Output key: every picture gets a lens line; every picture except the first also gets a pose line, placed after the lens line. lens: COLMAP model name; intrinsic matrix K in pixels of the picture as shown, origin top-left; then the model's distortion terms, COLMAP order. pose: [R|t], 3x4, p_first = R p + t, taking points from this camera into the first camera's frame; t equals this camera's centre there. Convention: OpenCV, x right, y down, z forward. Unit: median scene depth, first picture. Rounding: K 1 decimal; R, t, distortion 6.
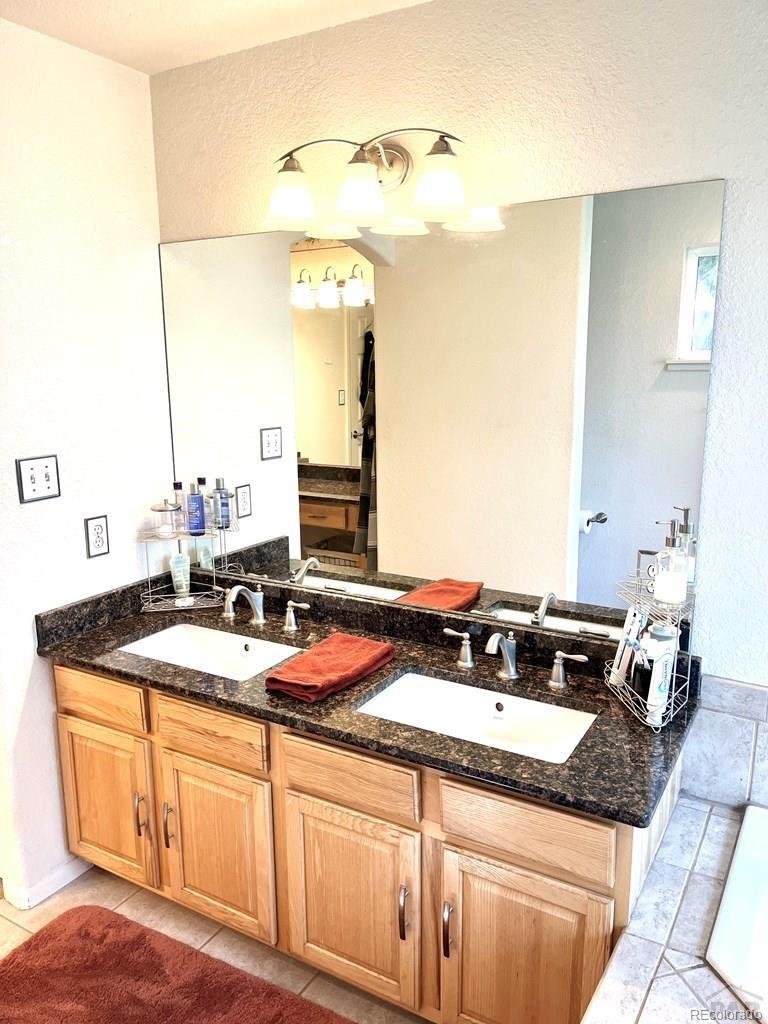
lens RADIAL K [[777.1, 0, 383.7], [0, 777.1, 516.9], [0, 0, 1]] dist [0.057525, -0.080265]
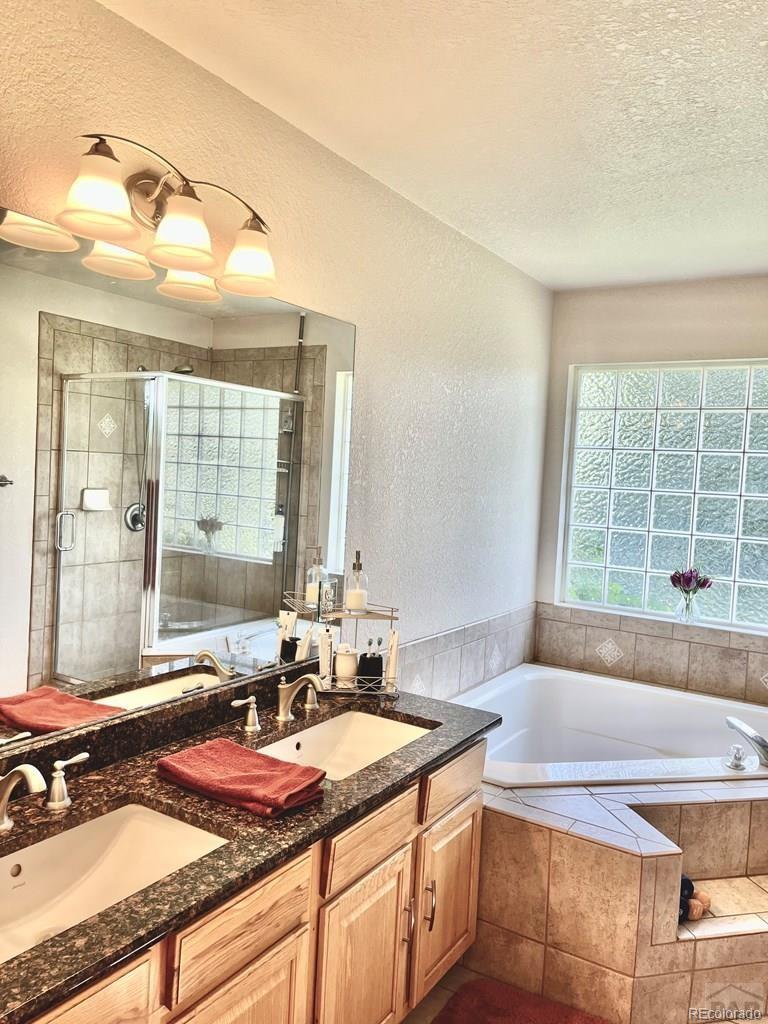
lens RADIAL K [[777.1, 0, 383.1], [0, 777.1, 508.7], [0, 0, 1]] dist [0.057525, -0.080265]
pose [[0.012301, -0.032129, 0.999408, -0.879530], [0.155543, 0.987379, 0.029827, -0.091257], [-0.987753, 0.155084, 0.017143, 0.777756]]
